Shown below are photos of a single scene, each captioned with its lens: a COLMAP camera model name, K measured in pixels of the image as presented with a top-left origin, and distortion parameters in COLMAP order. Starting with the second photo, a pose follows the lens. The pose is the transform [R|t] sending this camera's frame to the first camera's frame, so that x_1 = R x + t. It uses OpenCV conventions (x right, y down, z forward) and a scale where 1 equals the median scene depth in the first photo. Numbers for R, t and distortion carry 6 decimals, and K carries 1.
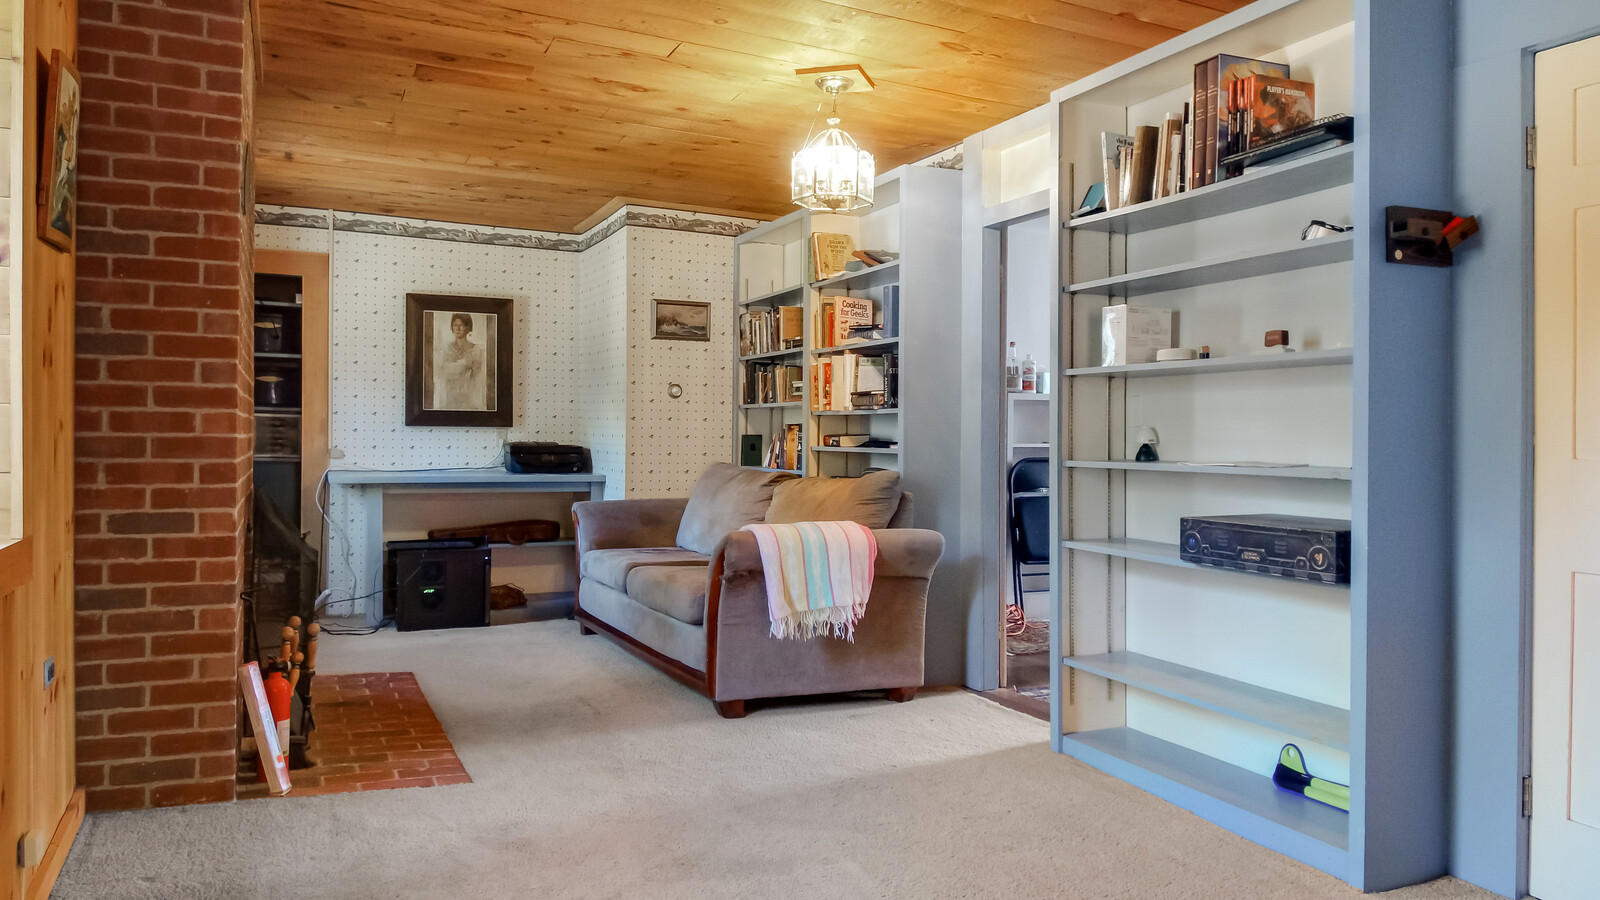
lens RADIAL K [[1121.1, 0, 800.0], [0, 1121.1, 450.0], [0, 0, 1]] dist [0.064174, -0.053497]
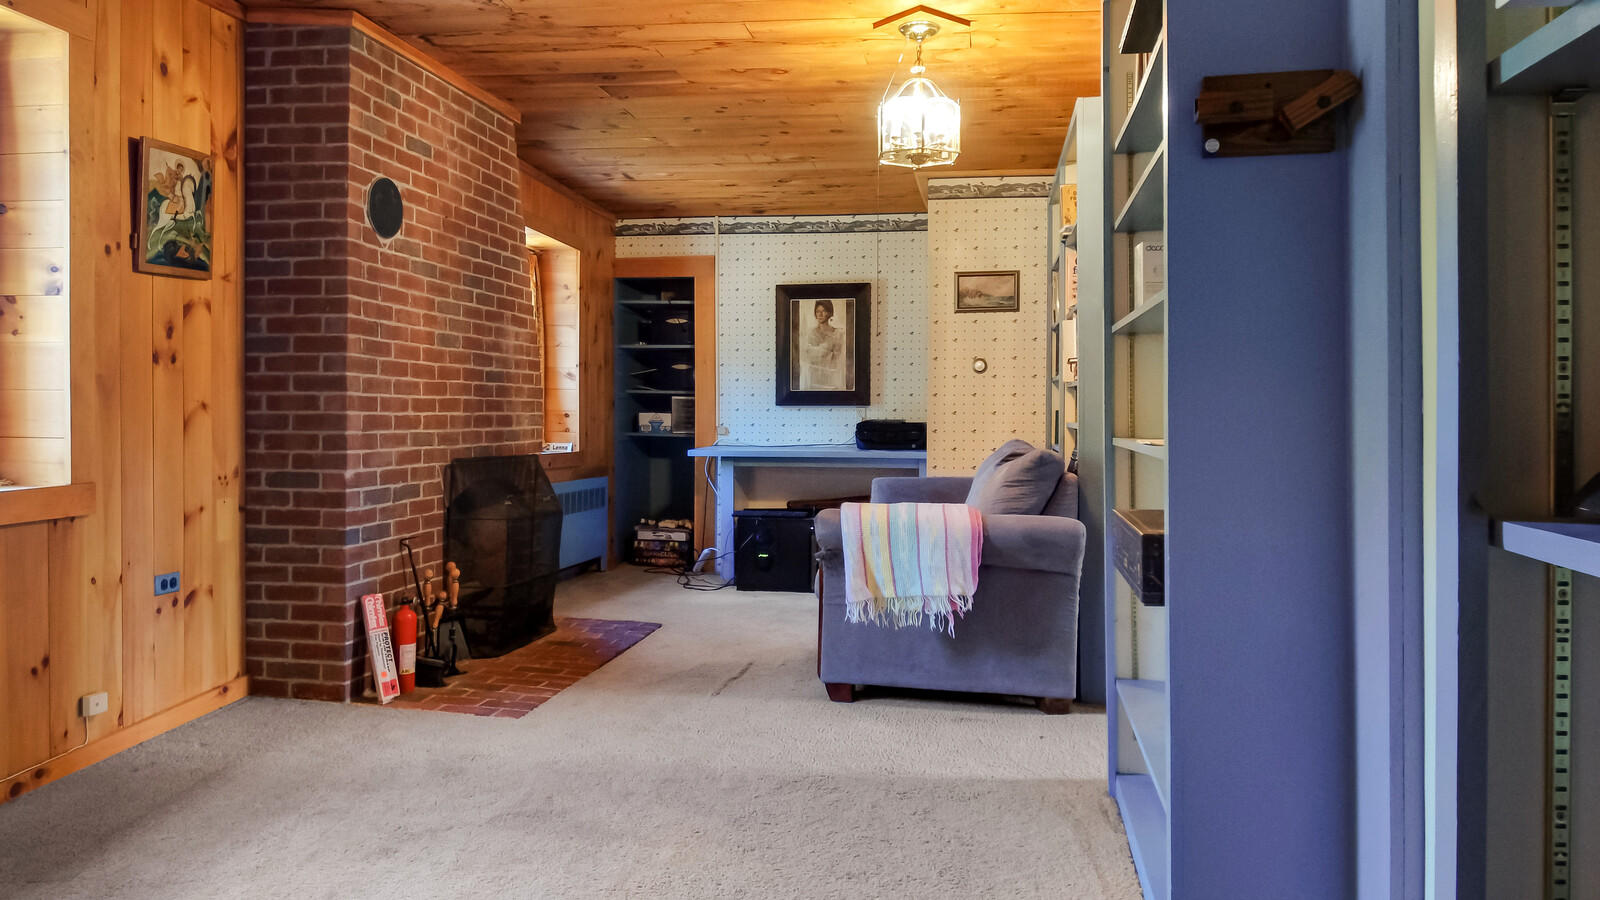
lens RADIAL K [[1127.2, 0, 802.6], [0, 1127.2, 420.2], [0, 0, 1]] dist [0.067780, -0.001386]
pose [[0.822790, -0.003213, -0.568337, 0.490349], [-0.002118, 0.999960, -0.008720, 0.004169], [0.568342, 0.008379, 0.822750, 0.185944]]
